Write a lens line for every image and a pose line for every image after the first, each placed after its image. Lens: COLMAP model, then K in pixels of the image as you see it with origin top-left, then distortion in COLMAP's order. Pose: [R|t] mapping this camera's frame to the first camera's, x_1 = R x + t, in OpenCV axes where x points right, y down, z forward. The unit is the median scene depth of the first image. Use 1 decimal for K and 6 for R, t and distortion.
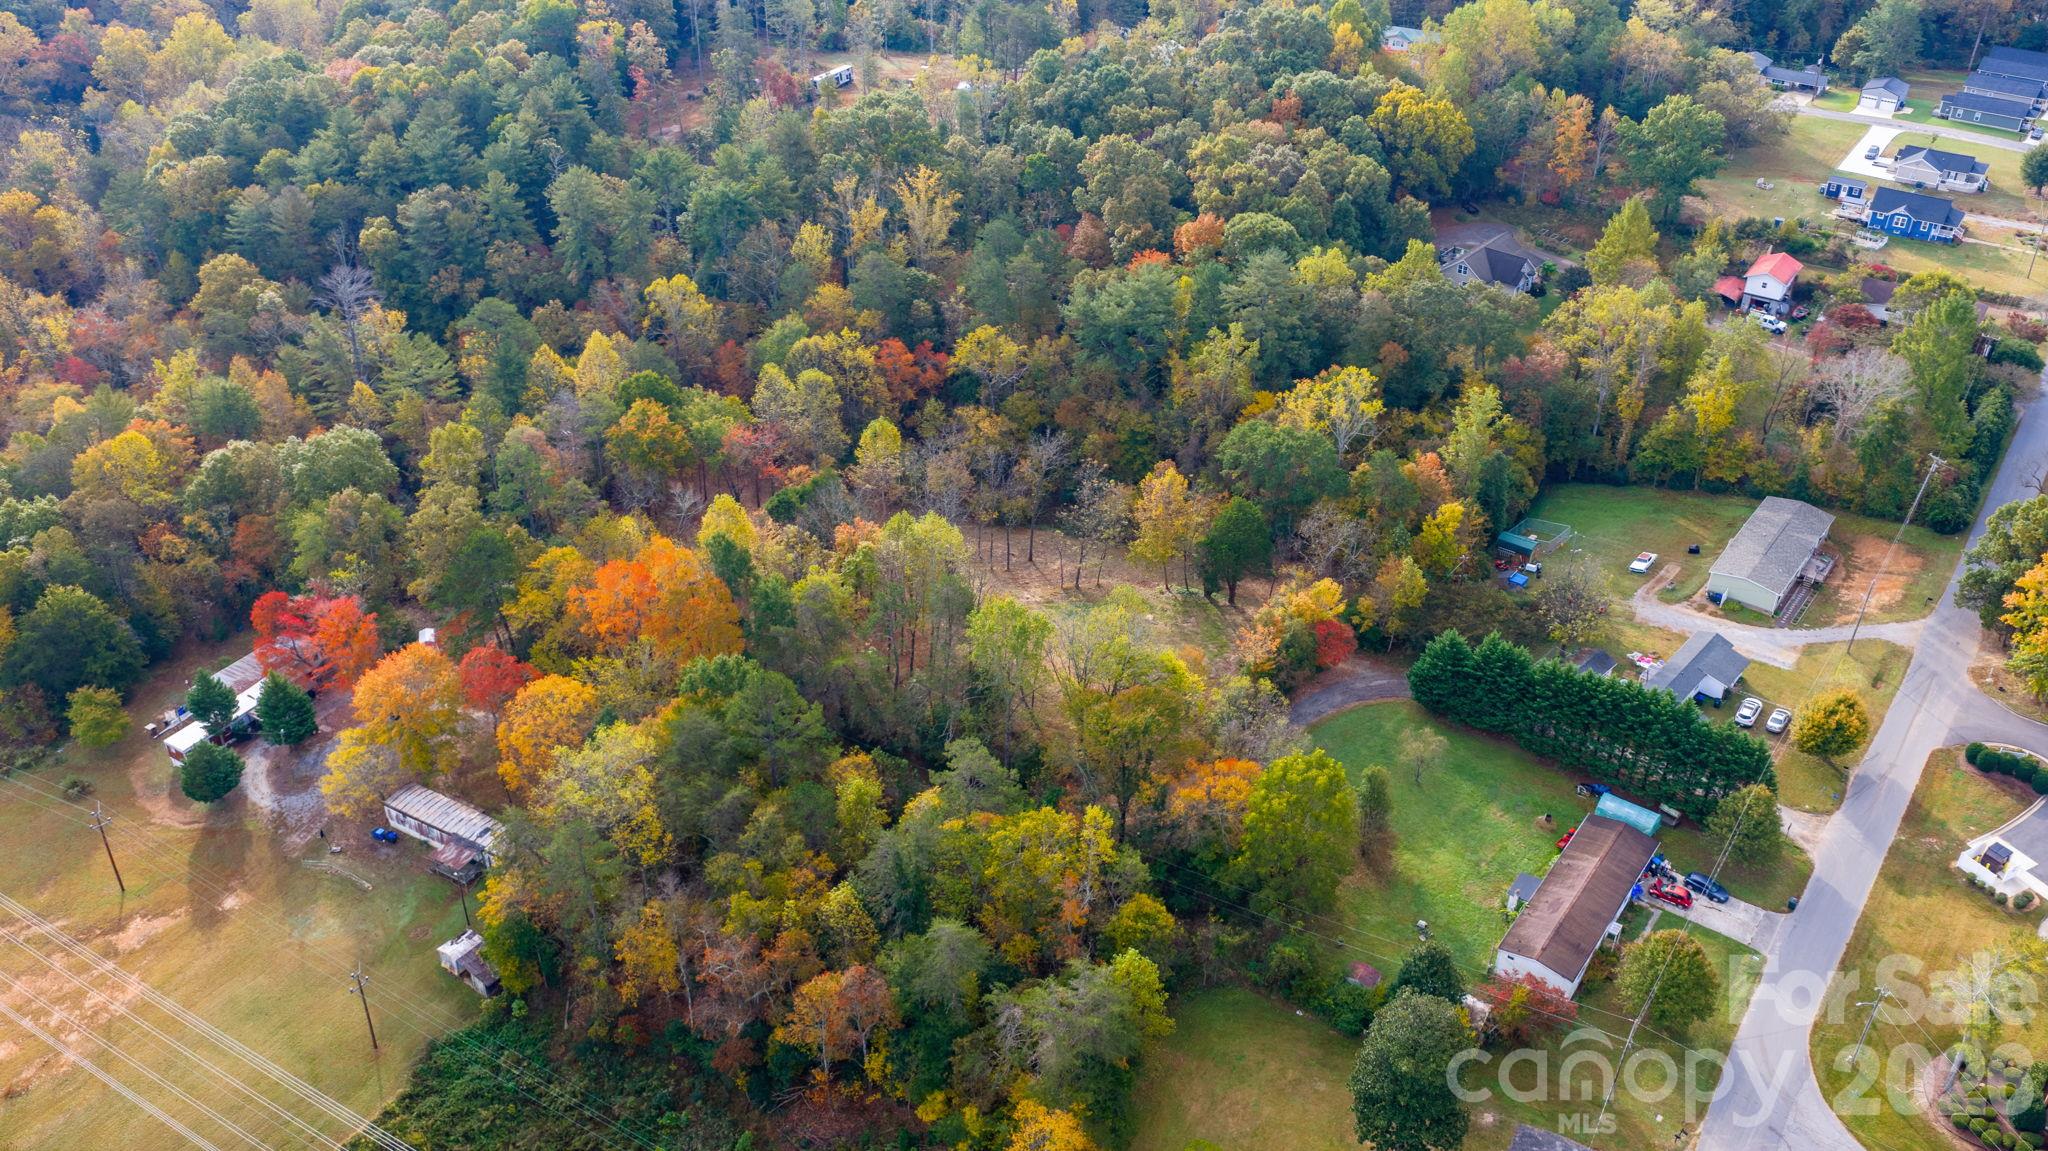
lens RADIAL K [[1674.0, 0, 1019.1], [0, 1674.0, 567.6], [0, 0, 1]] dist [0.009407, -0.019551]
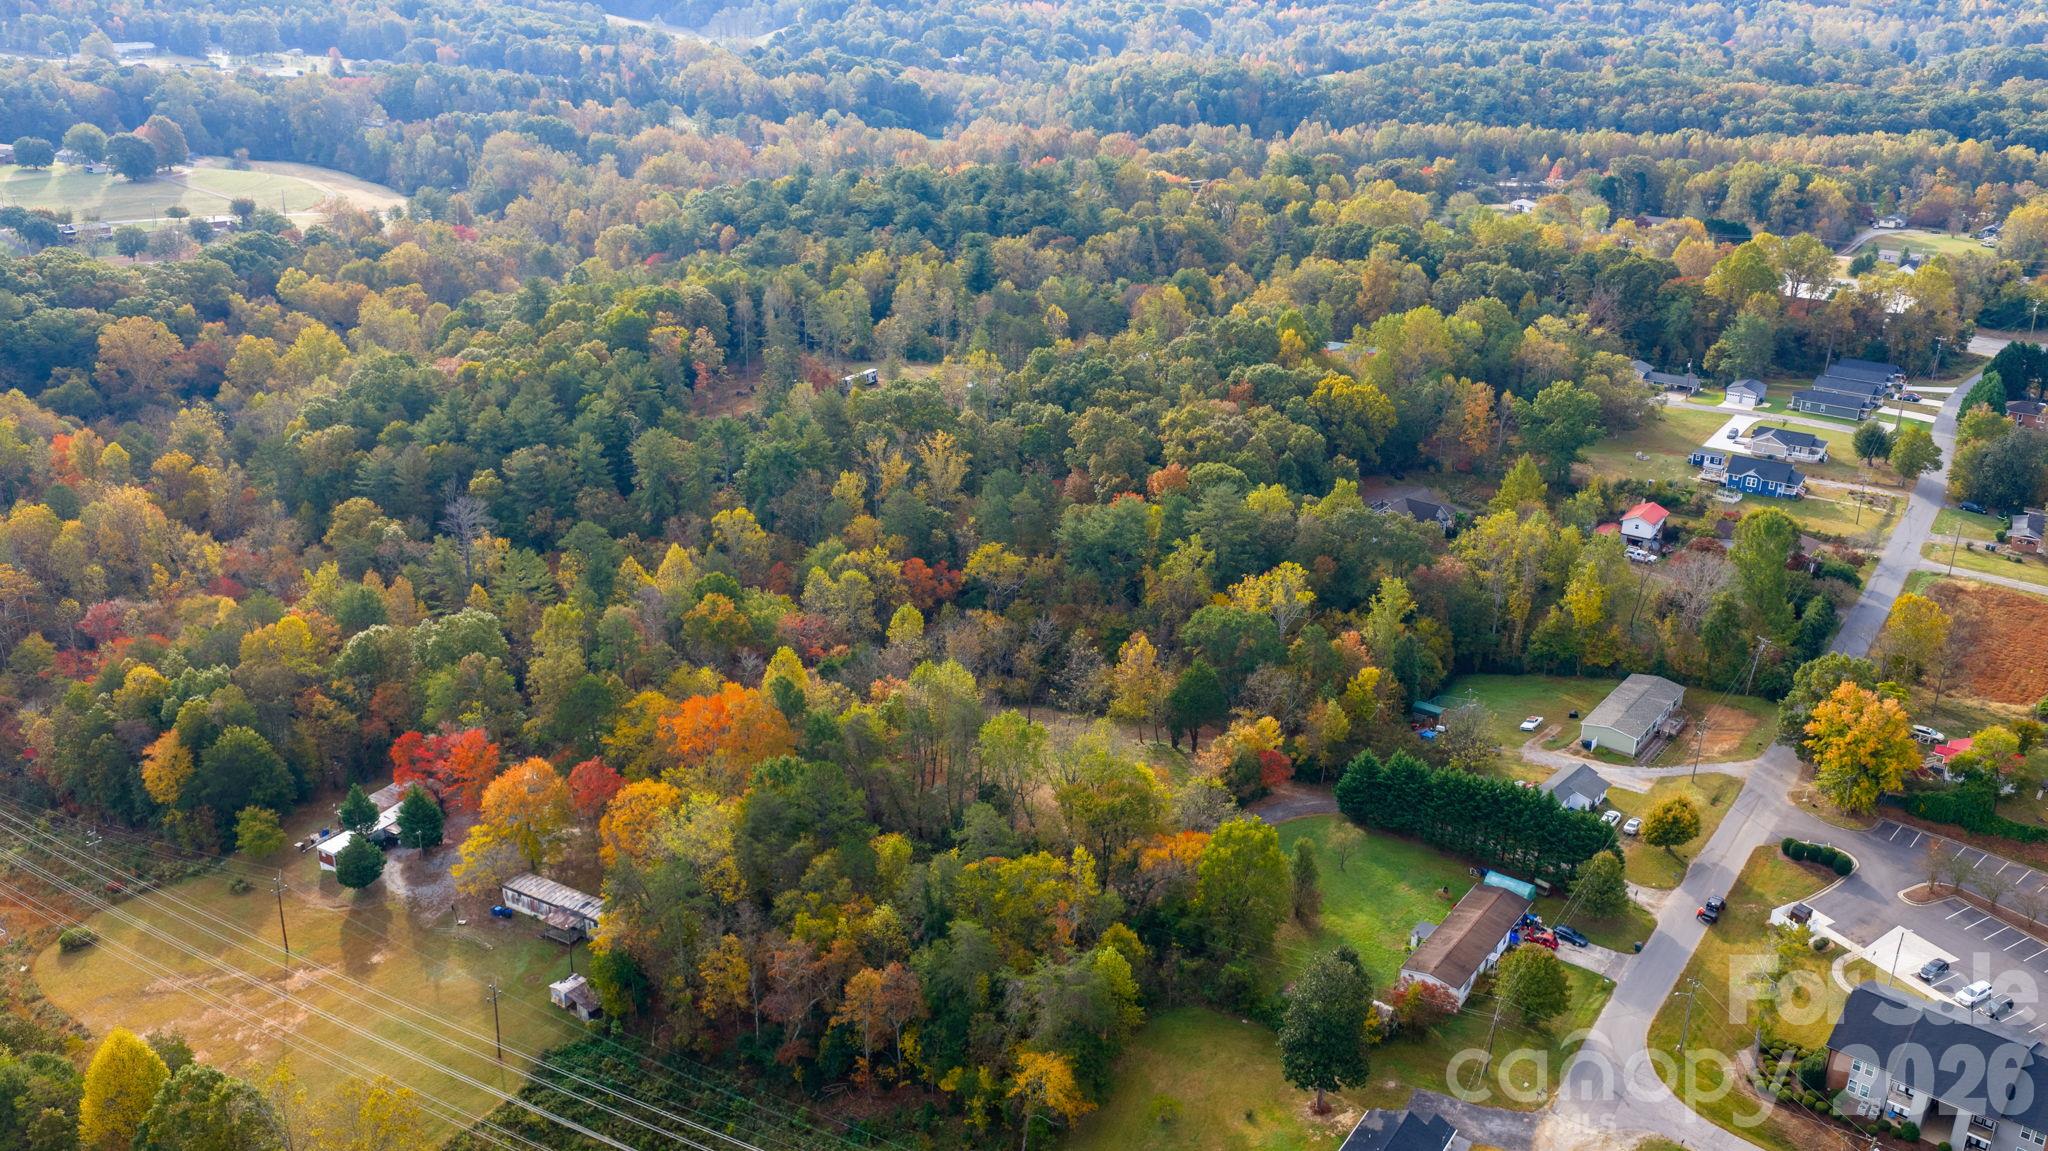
lens RADIAL K [[1674.0, 0, 1025.8], [0, 1674.0, 582.4], [0, 0, 1]] dist [0.009407, -0.019551]
pose [[0.999958, 0.005060, 0.007670, -0.005437], [-0.003420, 0.979684, -0.200518, 0.142048], [-0.008529, 0.200483, 0.979660, -0.211878]]
